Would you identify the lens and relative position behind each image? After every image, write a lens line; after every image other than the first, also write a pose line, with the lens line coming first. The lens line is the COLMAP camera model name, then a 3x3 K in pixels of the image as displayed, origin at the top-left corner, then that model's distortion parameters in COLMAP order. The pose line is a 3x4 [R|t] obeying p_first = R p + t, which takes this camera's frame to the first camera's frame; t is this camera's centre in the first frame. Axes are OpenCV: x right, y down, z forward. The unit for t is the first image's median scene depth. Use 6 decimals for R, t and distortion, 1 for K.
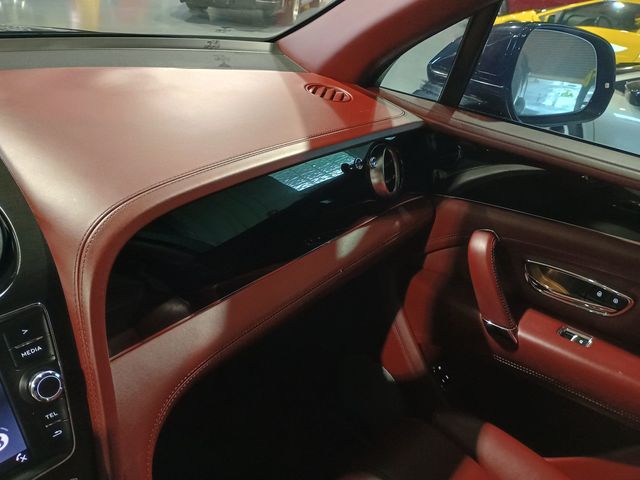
lens RADIAL K [[541.2, 0, 324.9], [0, 541.2, 238.1], [0, 0, 1]] dist [0.012572, -0.012019]
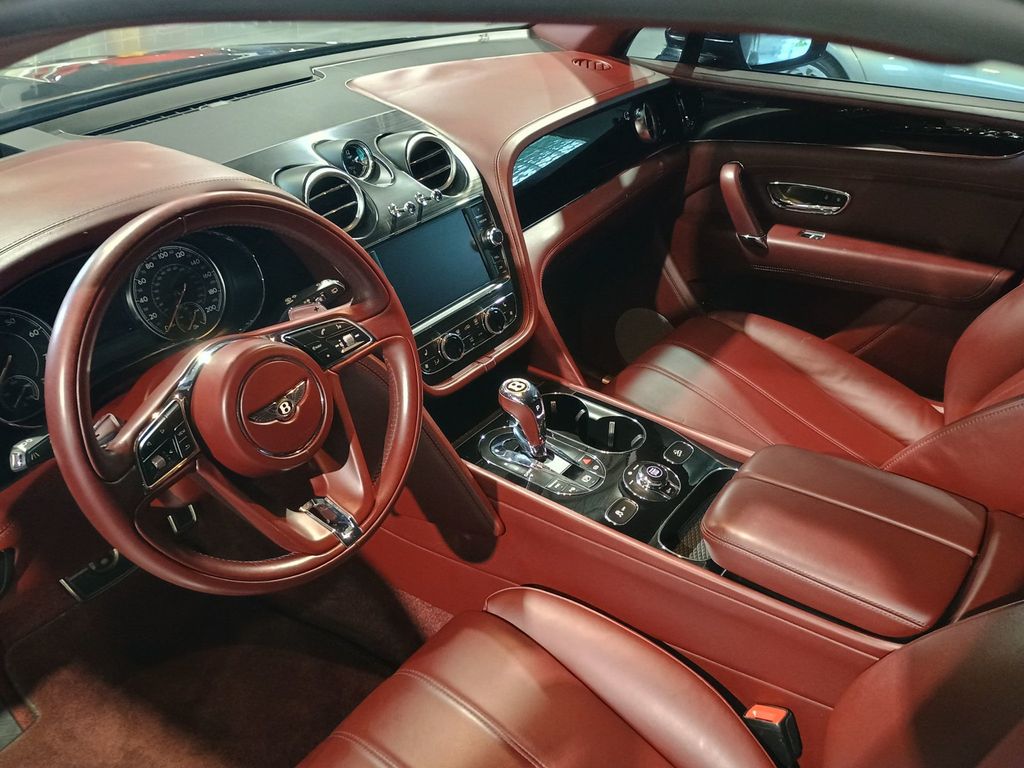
lens RADIAL K [[865.9, 0, 519.8], [0, 865.9, 381.0], [0, 0, 1]] dist [0.012572, -0.012019]
pose [[0.990677, -0.135420, 0.014825, -0.273148], [0.134421, 0.989396, 0.055013, 0.302123], [-0.022117, -0.052508, 0.998376, -0.966338]]
